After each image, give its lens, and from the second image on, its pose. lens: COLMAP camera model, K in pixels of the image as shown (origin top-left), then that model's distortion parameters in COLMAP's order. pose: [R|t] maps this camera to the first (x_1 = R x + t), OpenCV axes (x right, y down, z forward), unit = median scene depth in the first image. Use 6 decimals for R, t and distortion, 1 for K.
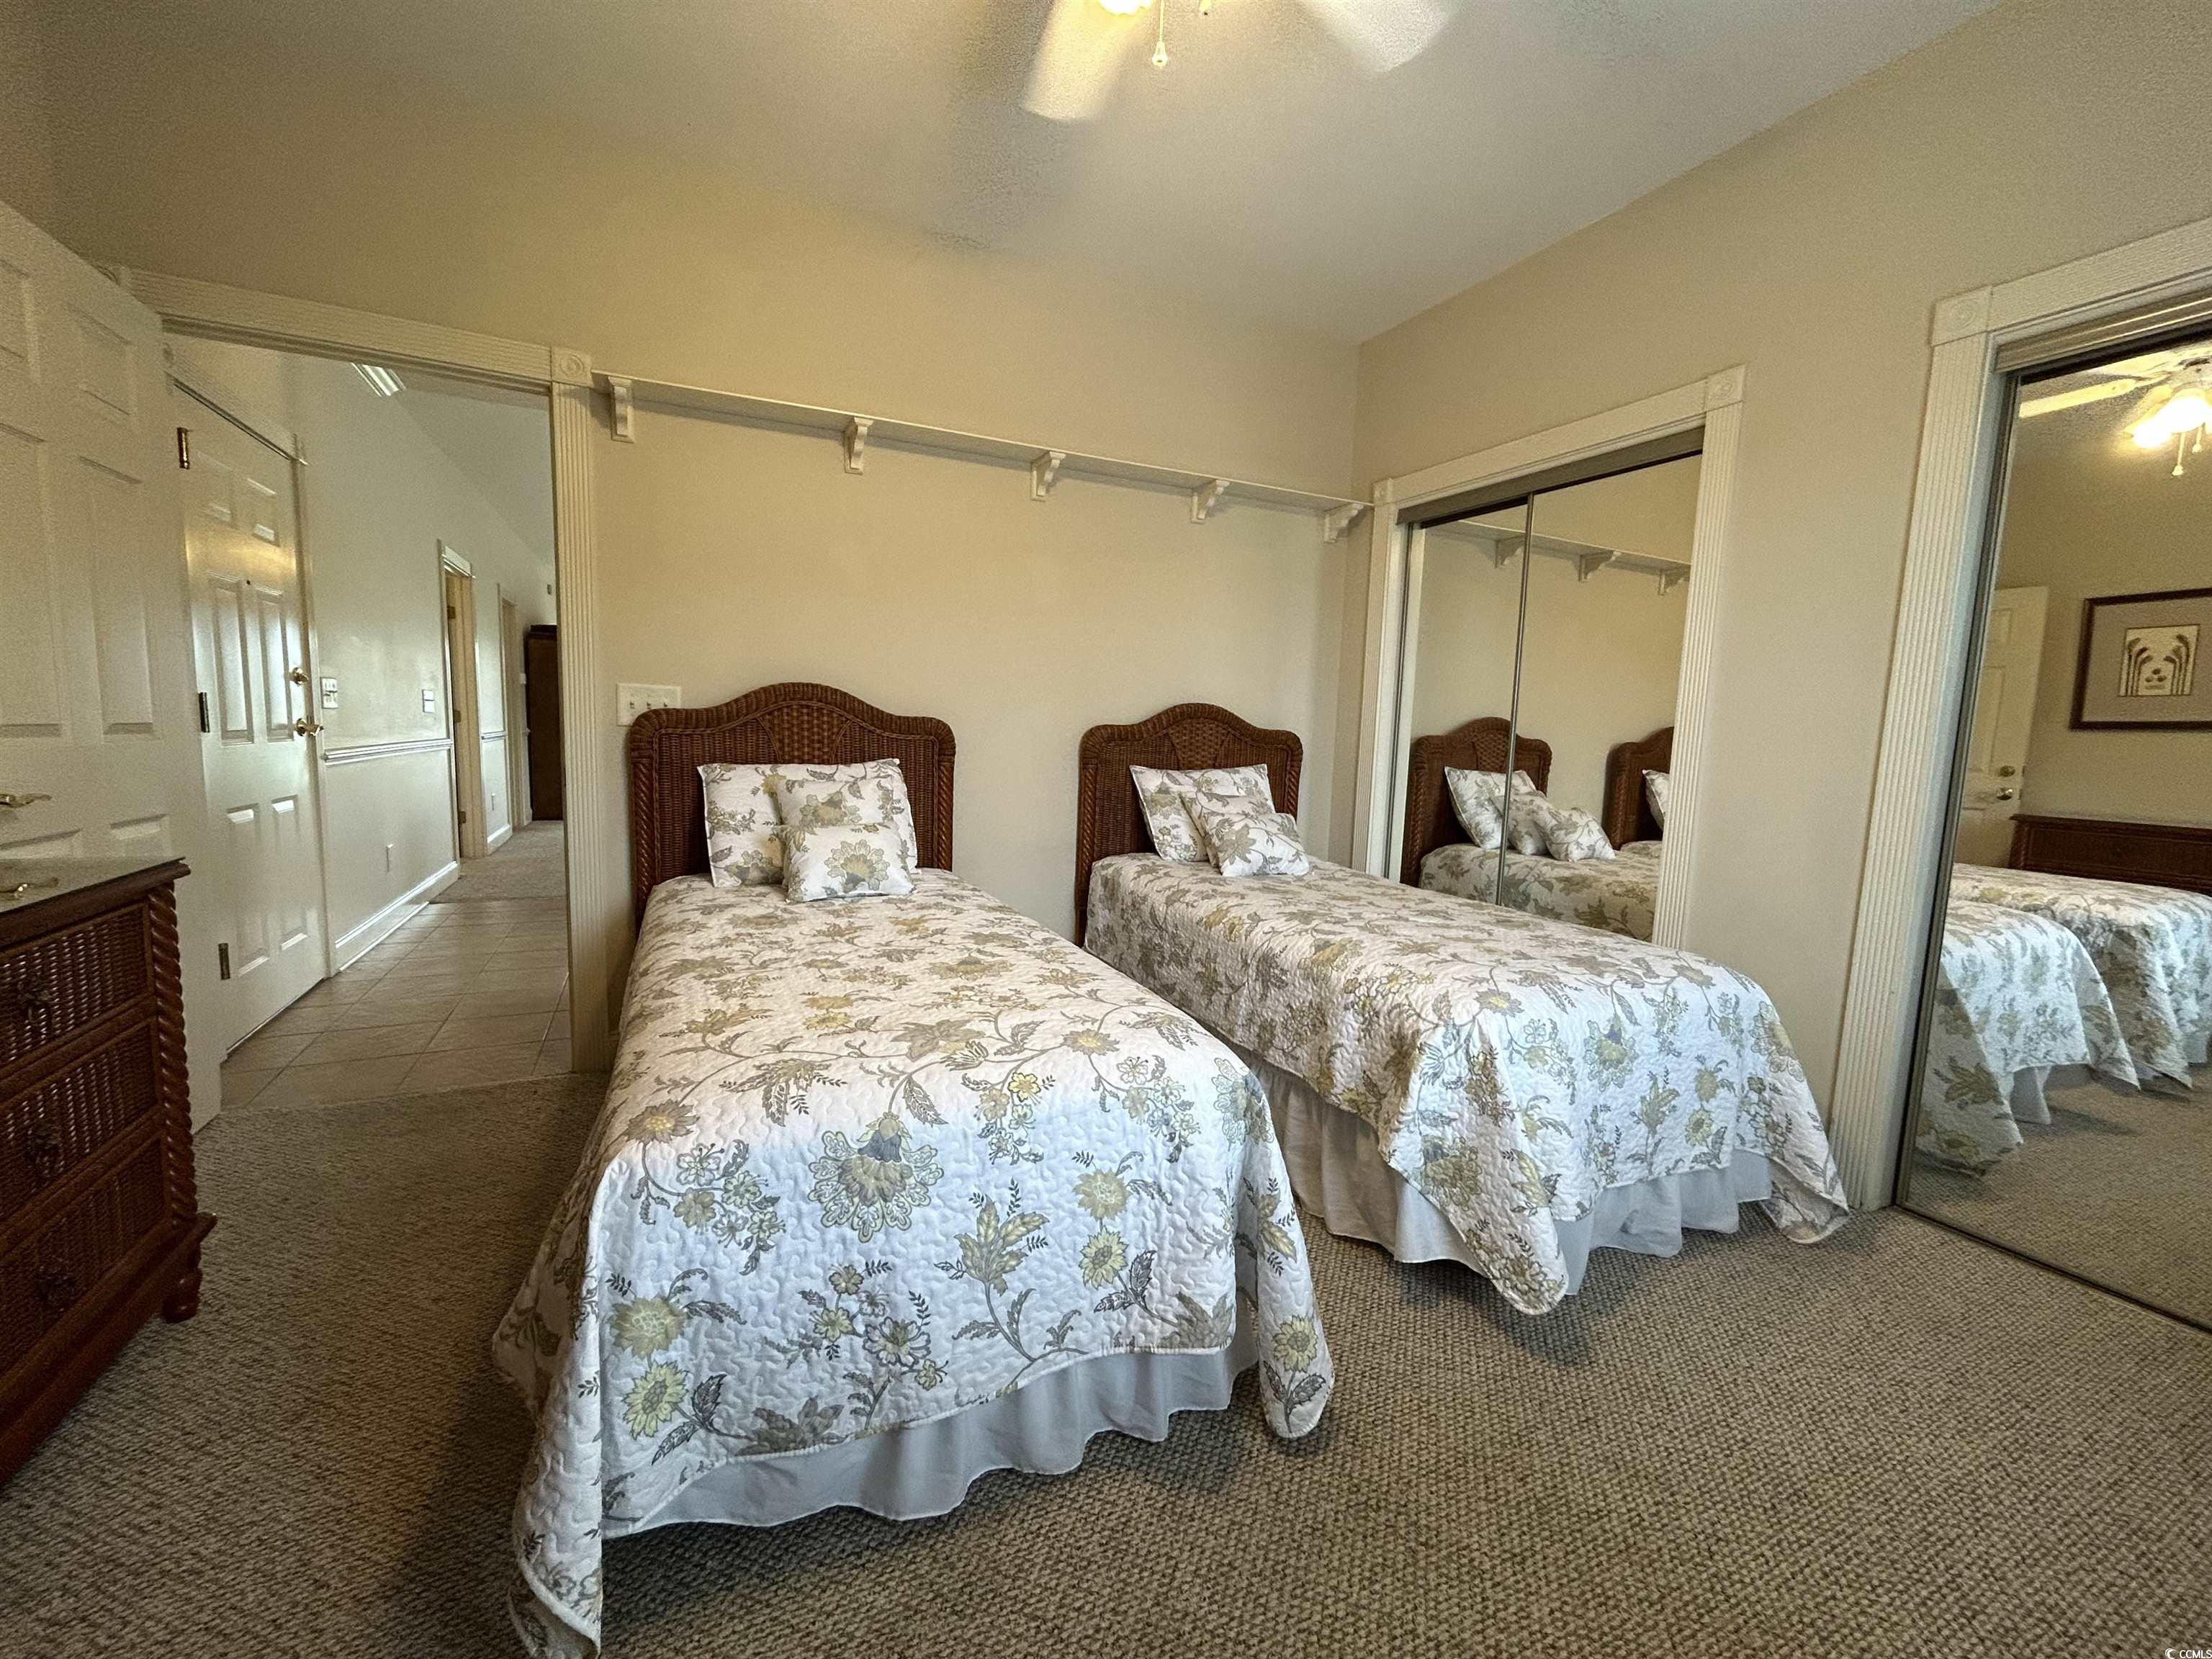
lens RADIAL K [[889.2, 0, 1107.2], [0, 889.2, 825.8], [0, 0, 1]] dist [0.000981, -0.000051]
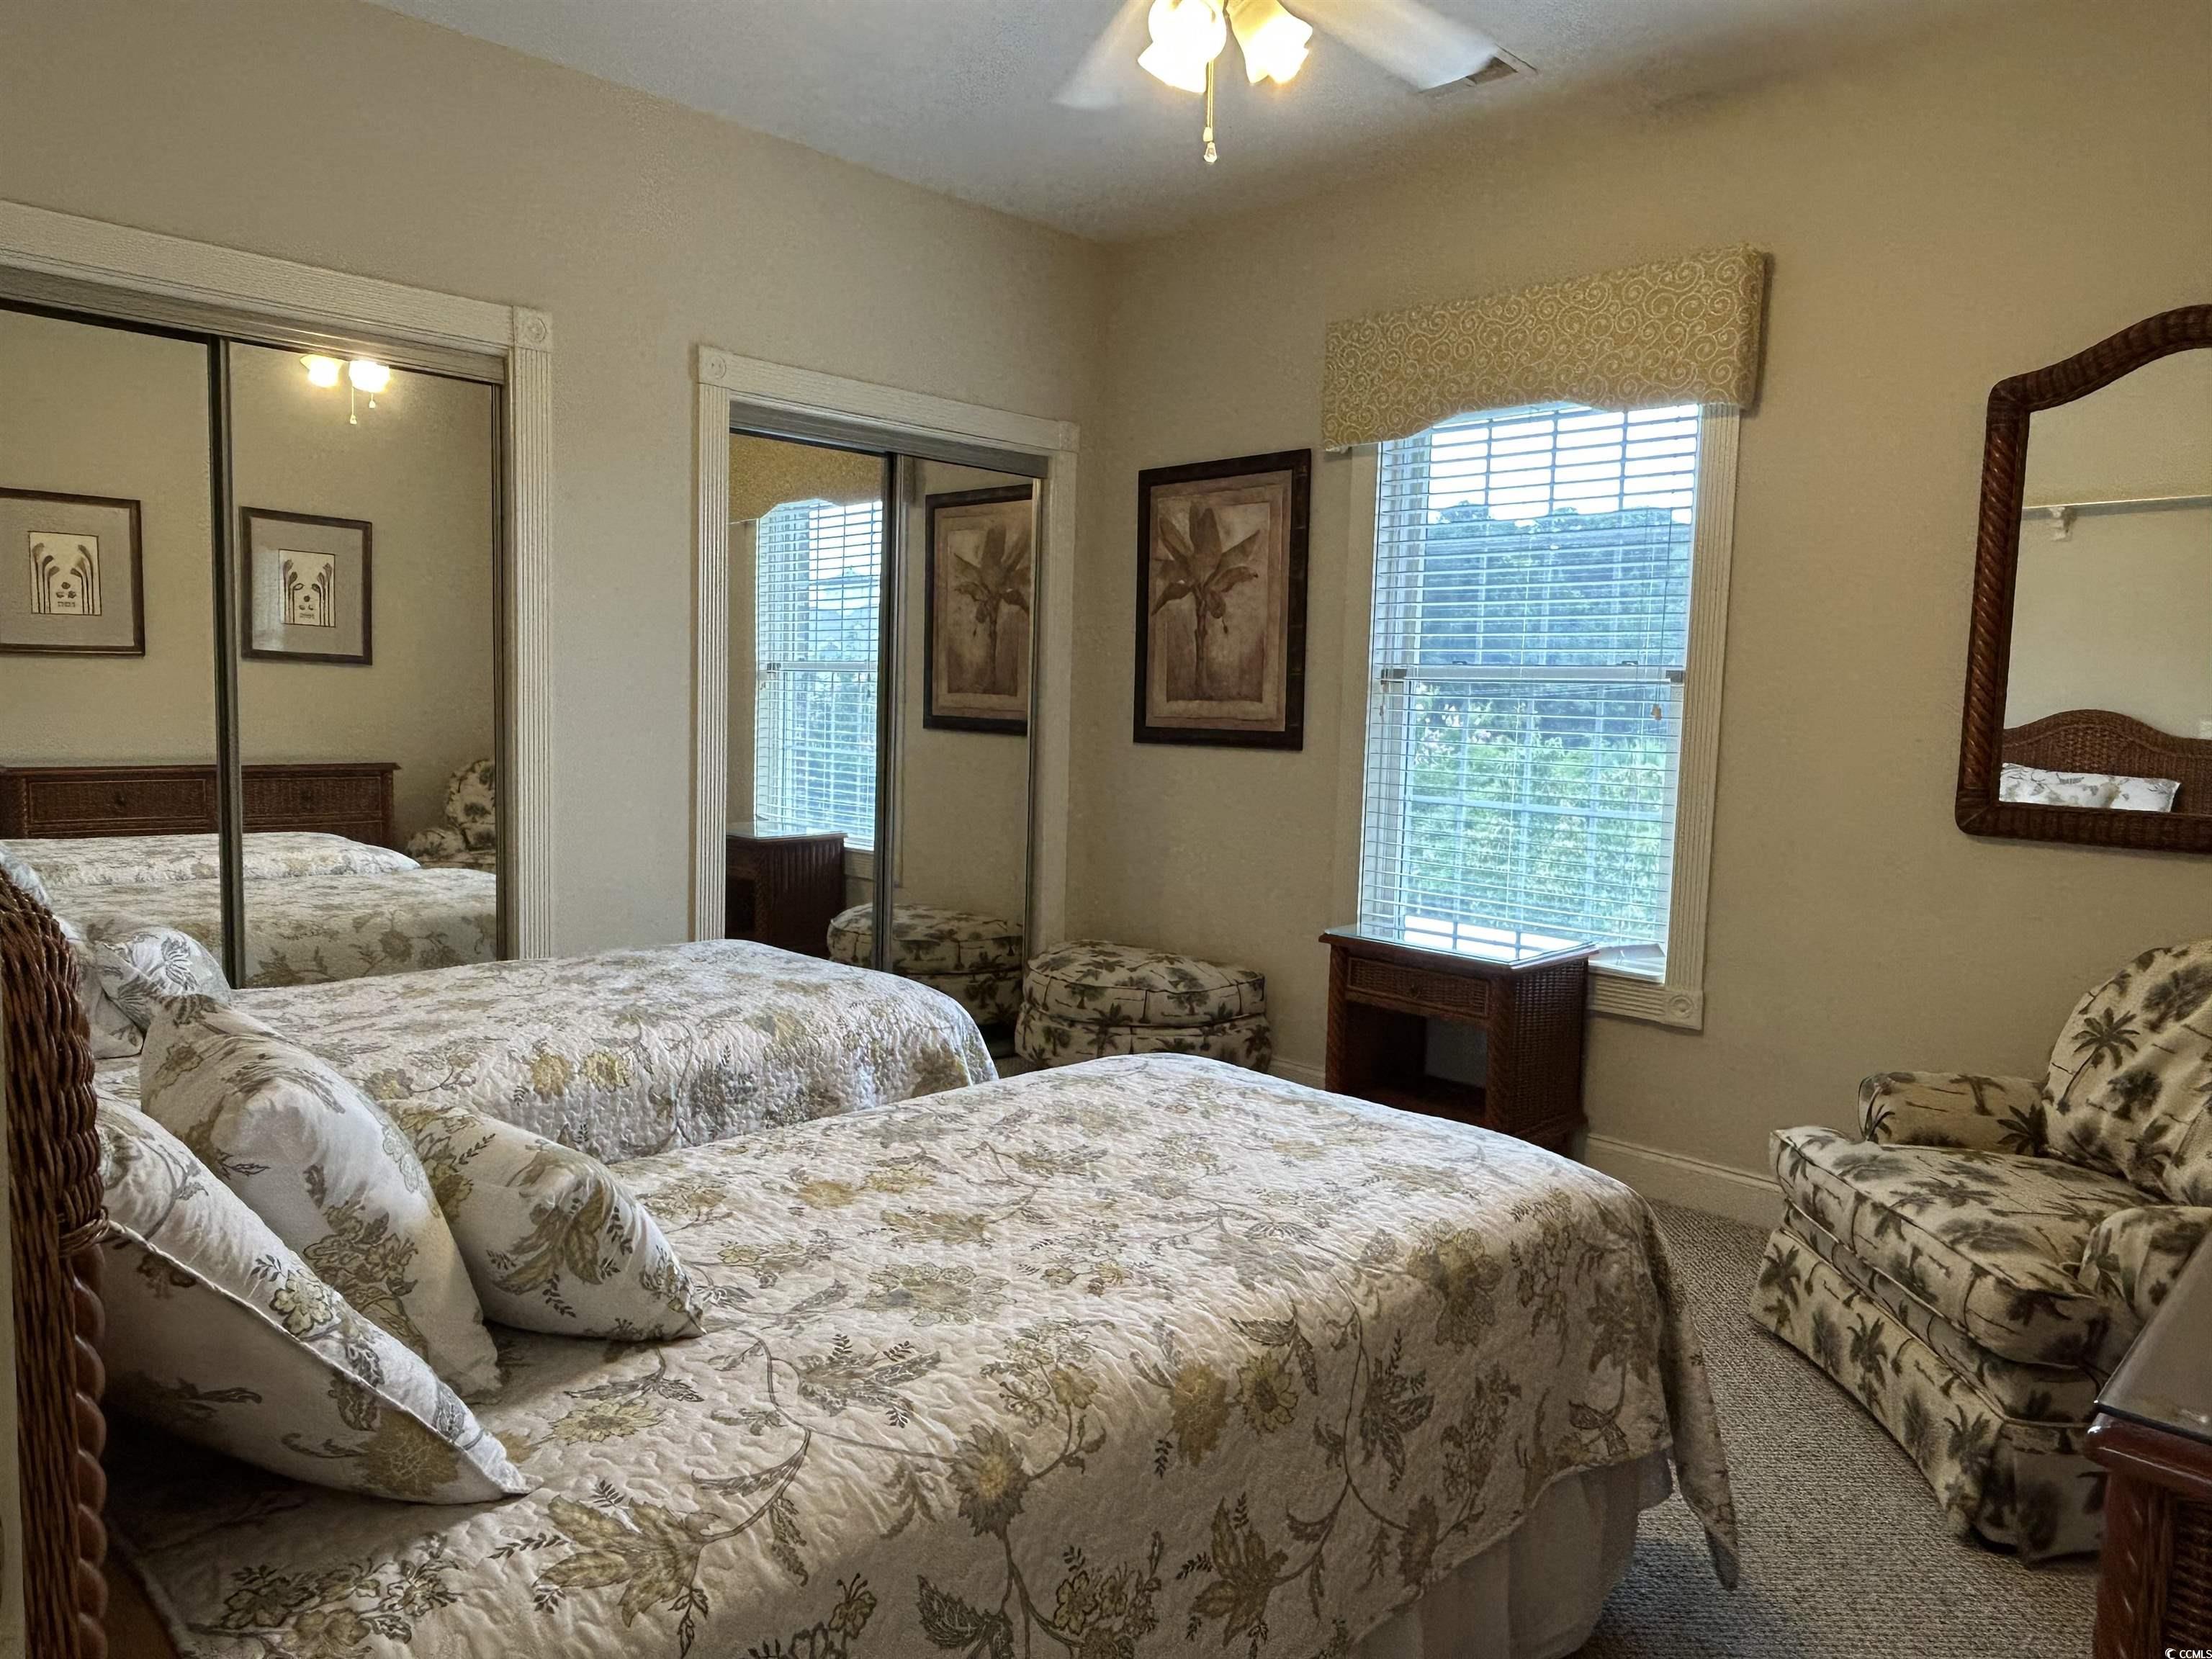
lens RADIAL K [[1453.7, 0, 1103.3], [0, 1453.7, 826.2], [0, 0, 1]] dist [0.004587, -0.006023]
pose [[-0.328956, -0.129714, 0.935394, -1.167655], [0.061991, 0.985419, 0.158452, -0.250095], [-0.942308, 0.110110, -0.316118, 1.252712]]
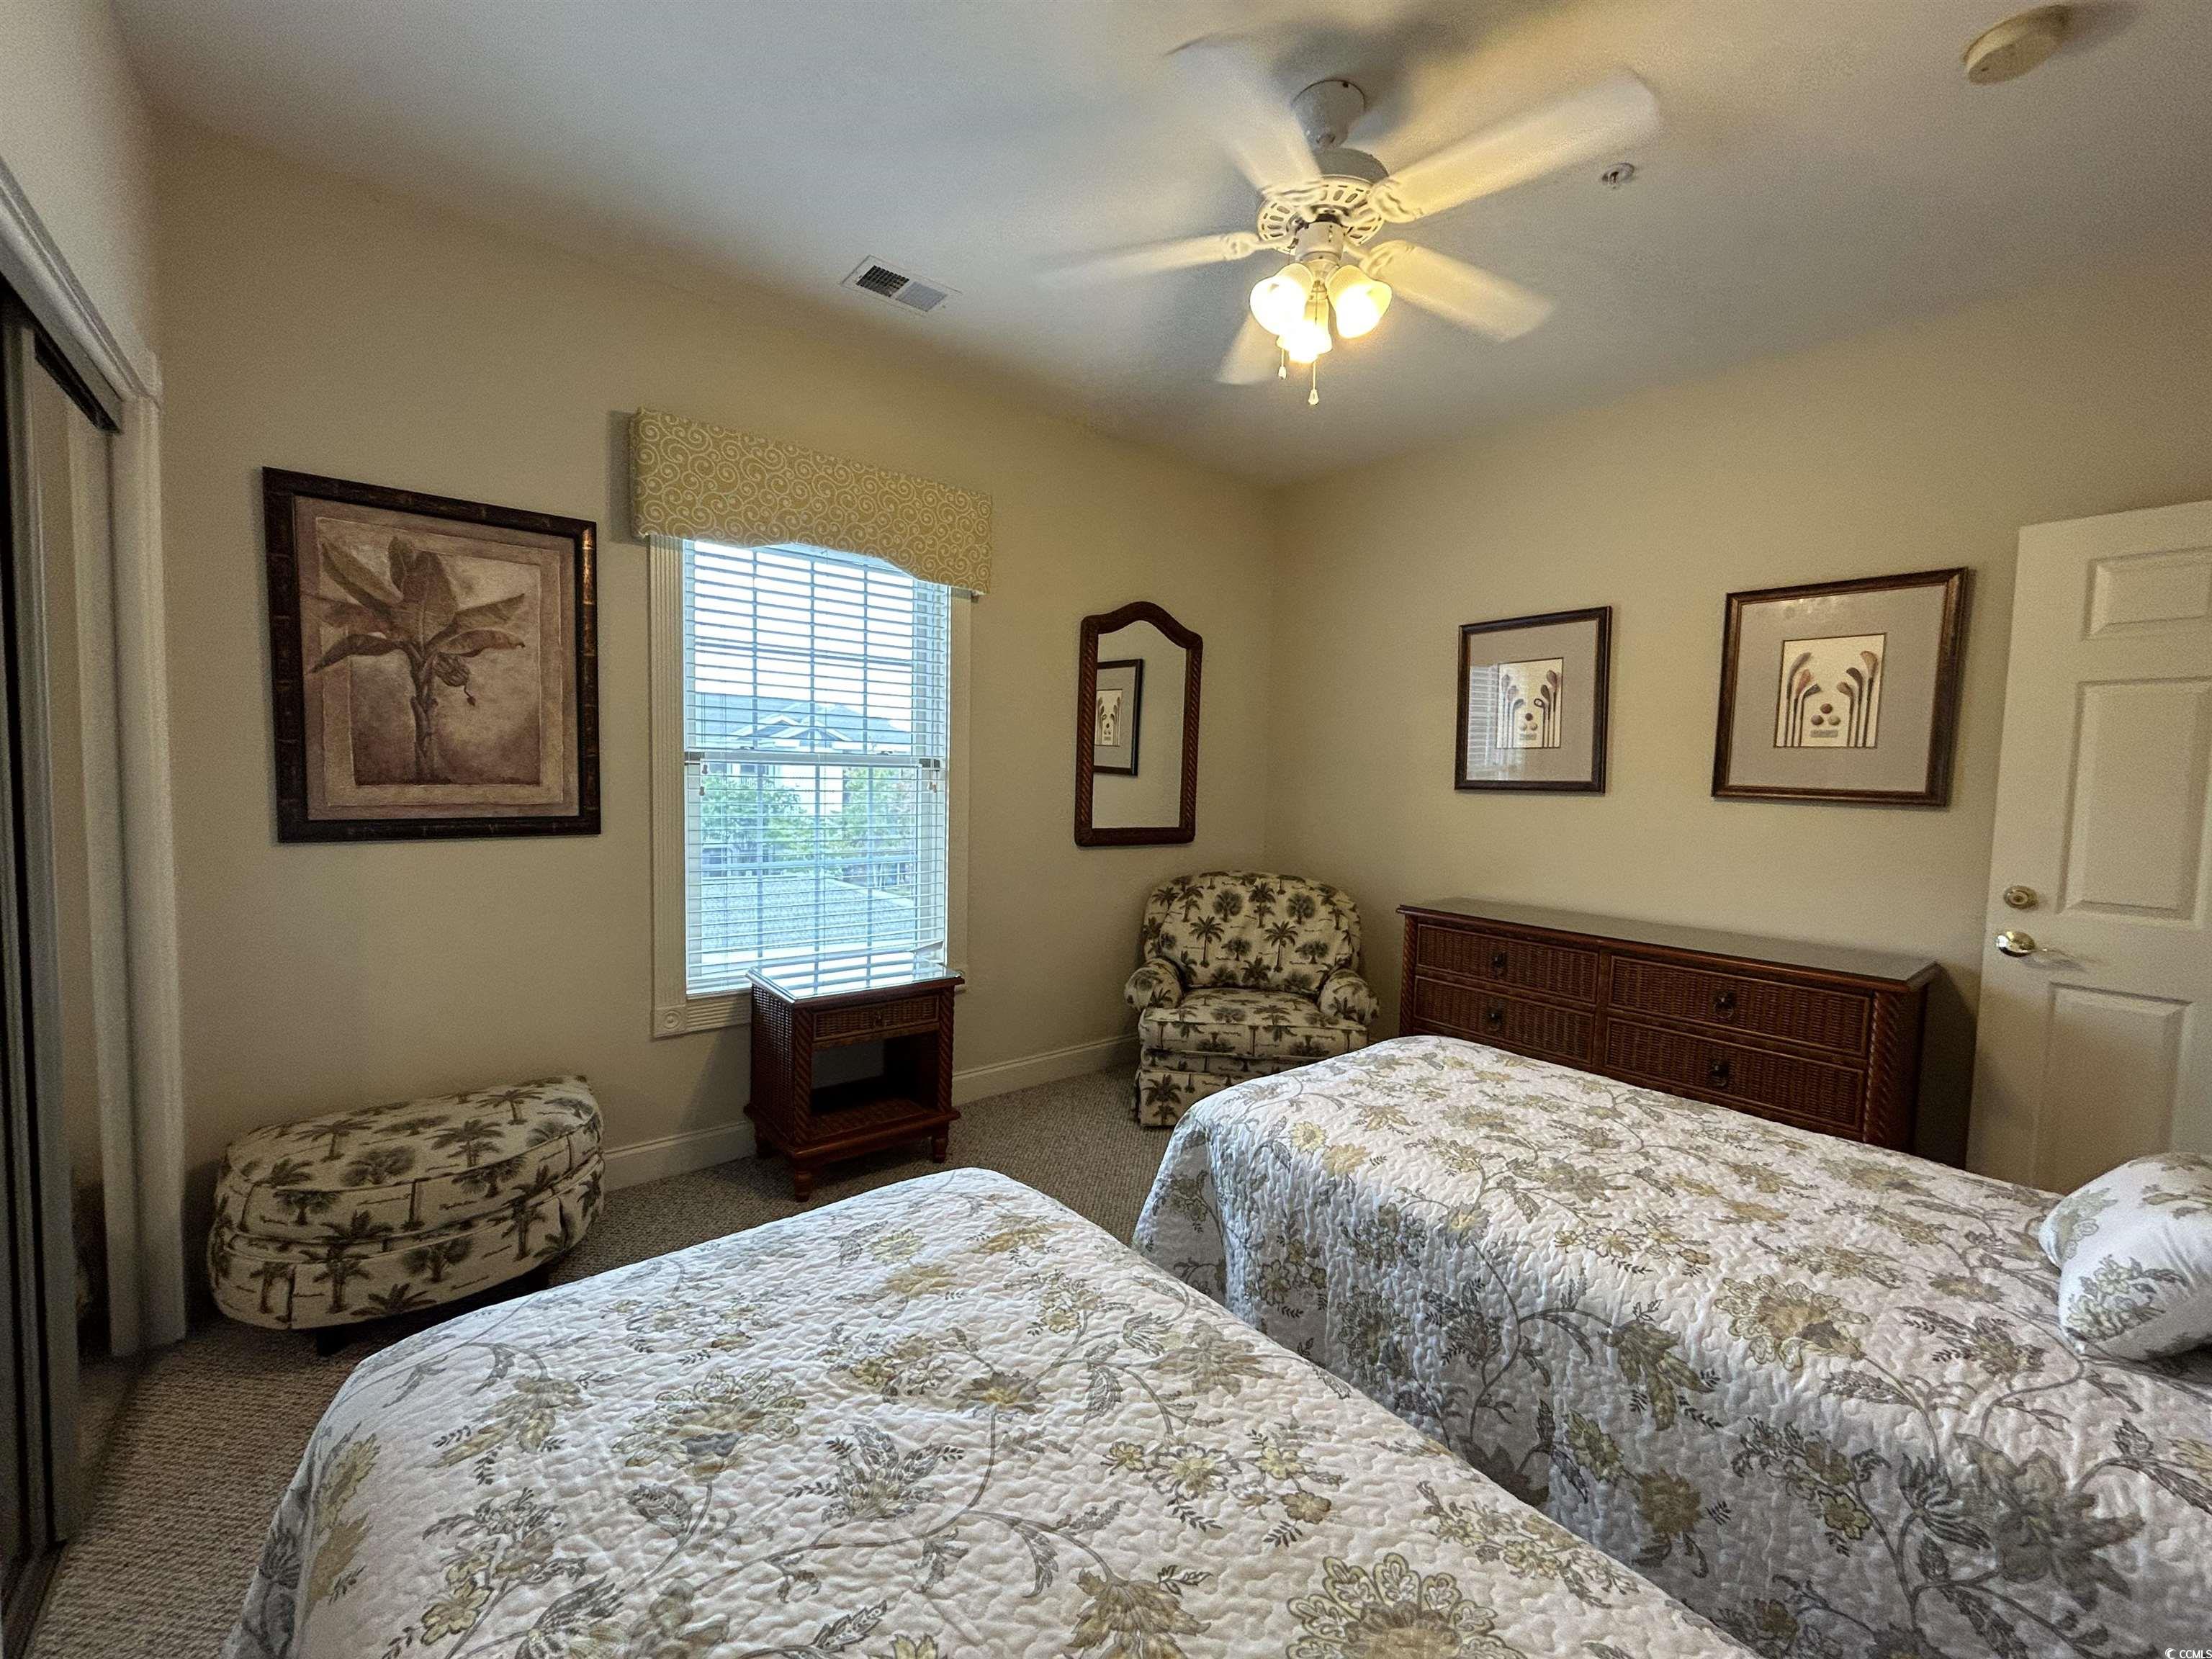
lens RADIAL K [[889.2, 0, 1107.2], [0, 889.2, 825.8], [0, 0, 1]] dist [0.000981, -0.000051]
pose [[-0.971664, -0.046230, -0.231802, 0.479757], [-0.083836, 0.984334, 0.155107, -0.274127], [0.221000, 0.170145, -0.960317, 1.704110]]
